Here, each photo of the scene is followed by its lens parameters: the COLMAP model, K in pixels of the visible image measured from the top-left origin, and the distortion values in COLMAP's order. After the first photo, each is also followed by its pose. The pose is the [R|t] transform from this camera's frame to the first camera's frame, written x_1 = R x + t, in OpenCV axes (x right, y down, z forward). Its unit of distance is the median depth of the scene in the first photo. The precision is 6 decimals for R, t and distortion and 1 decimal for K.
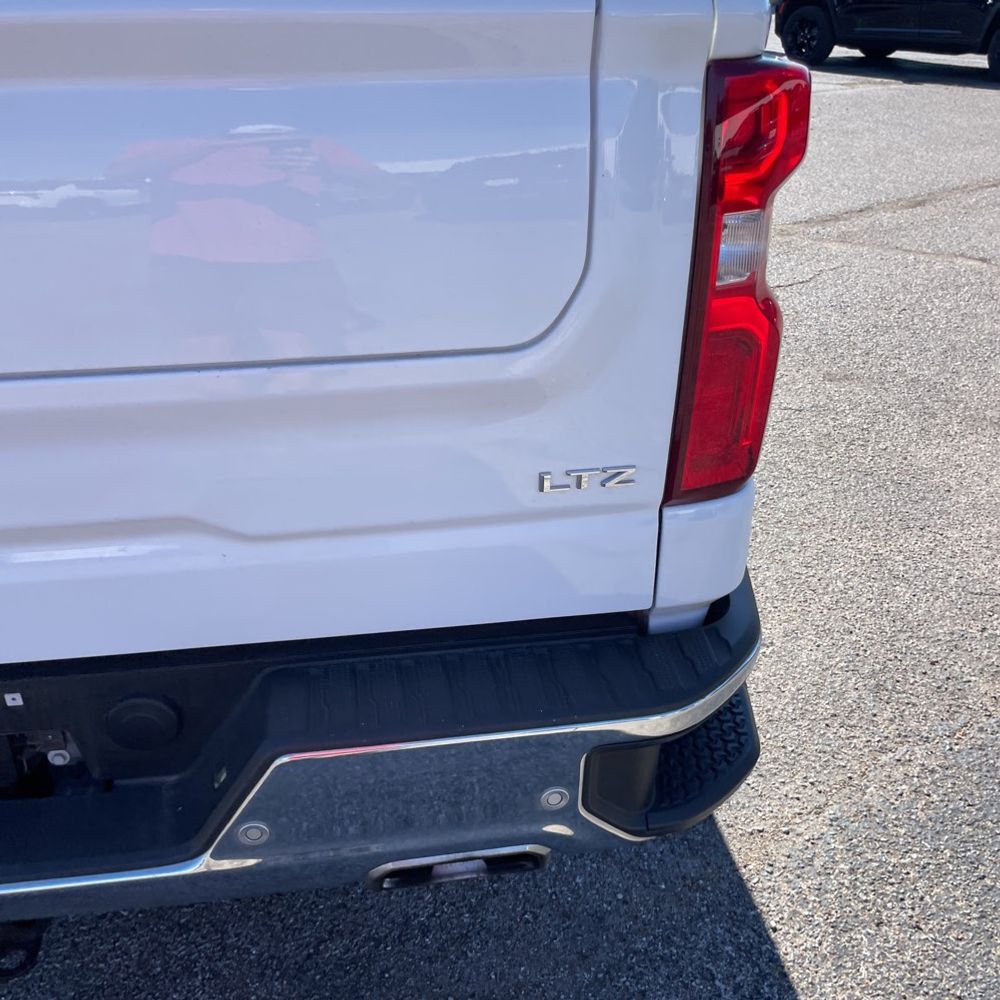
lens RADIAL K [[1003.7, 0, 485.4], [0, 1003.7, 520.8], [0, 0, 1]] dist [0.079721, -0.111765]
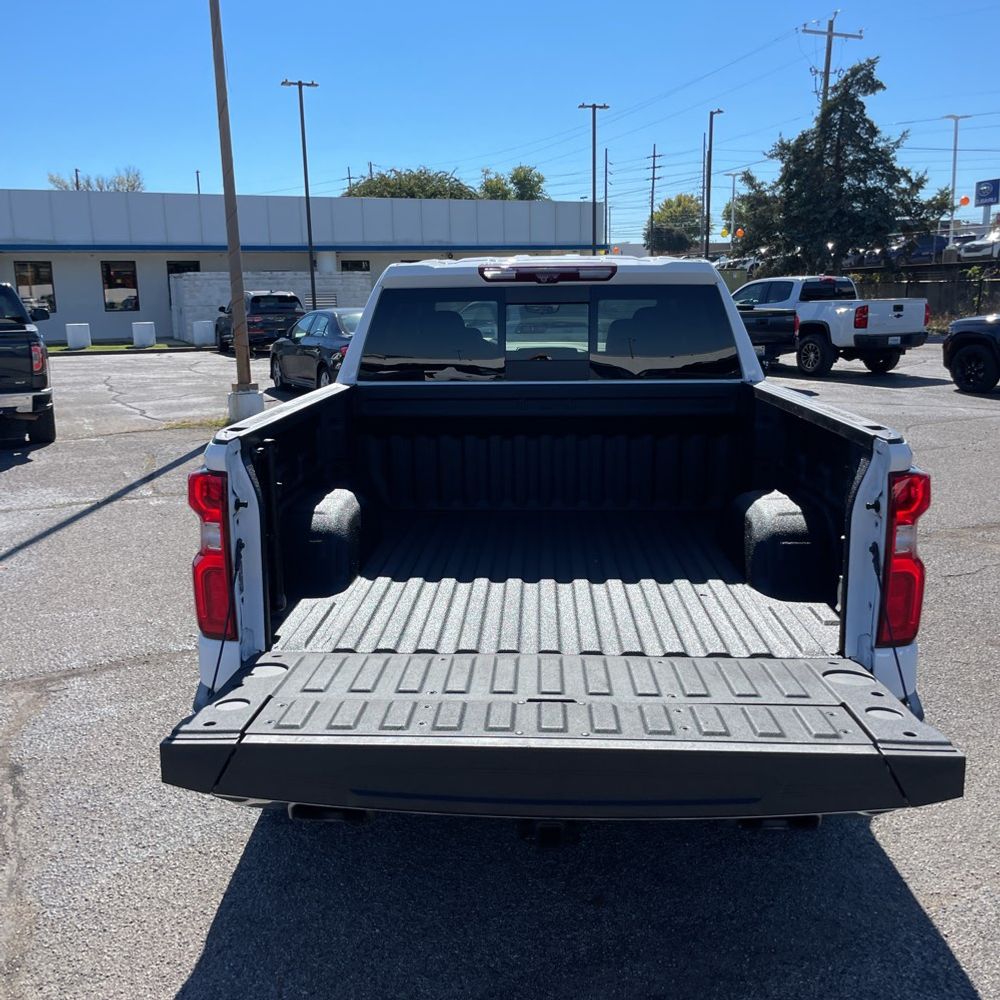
lens RADIAL K [[1014.9, 0, 494.6], [0, 1014.9, 502.1], [0, 0, 1]] dist [0.088147, -0.124102]
pose [[0.987046, 0.033561, -0.156889, -0.202955], [-0.077800, 0.955332, -0.285109, 0.254947], [0.140313, 0.293622, 0.945568, -0.897922]]
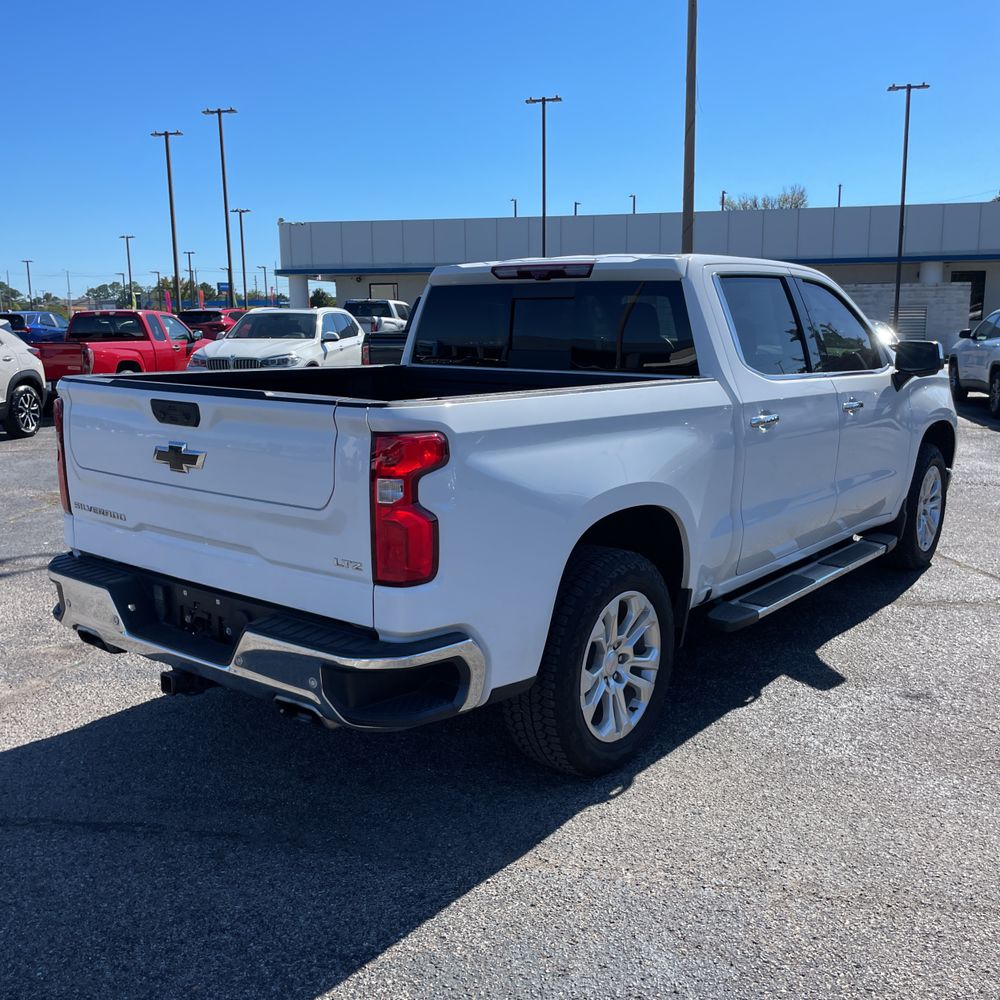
lens RADIAL K [[1014.7, 0, 499.7], [0, 1014.7, 512.9], [0, 0, 1]] dist [0.094967, -0.111590]
pose [[0.712364, 0.150028, -0.685587, 1.406209], [-0.346563, 0.924667, -0.157753, 0.075756], [0.610272, 0.349976, 0.710693, -0.486408]]
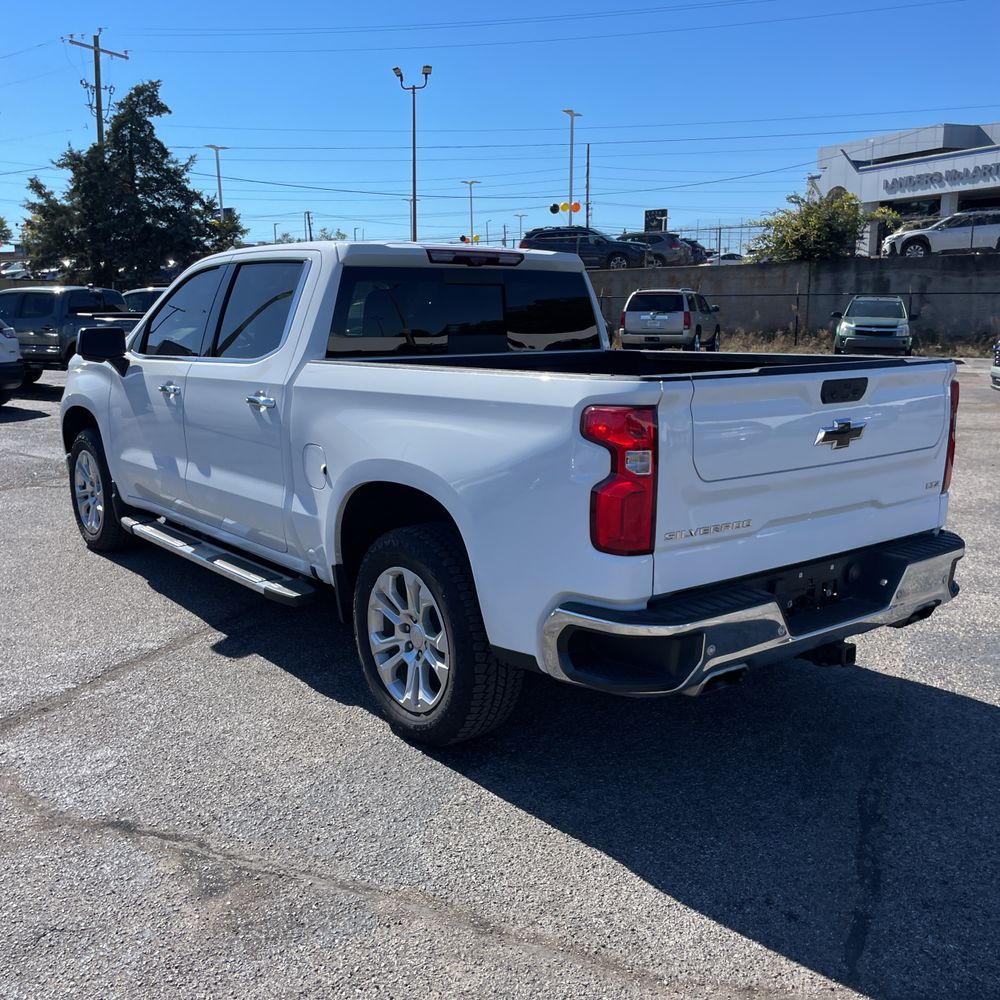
lens RADIAL K [[1014.9, 0, 494.6], [0, 1014.9, 502.1], [0, 0, 1]] dist [0.088147, -0.124102]
pose [[0.852246, -0.089287, 0.515466, -1.941235], [0.244522, 0.939057, -0.241621, 0.322075], [-0.462478, 0.331963, 0.822140, -0.797177]]
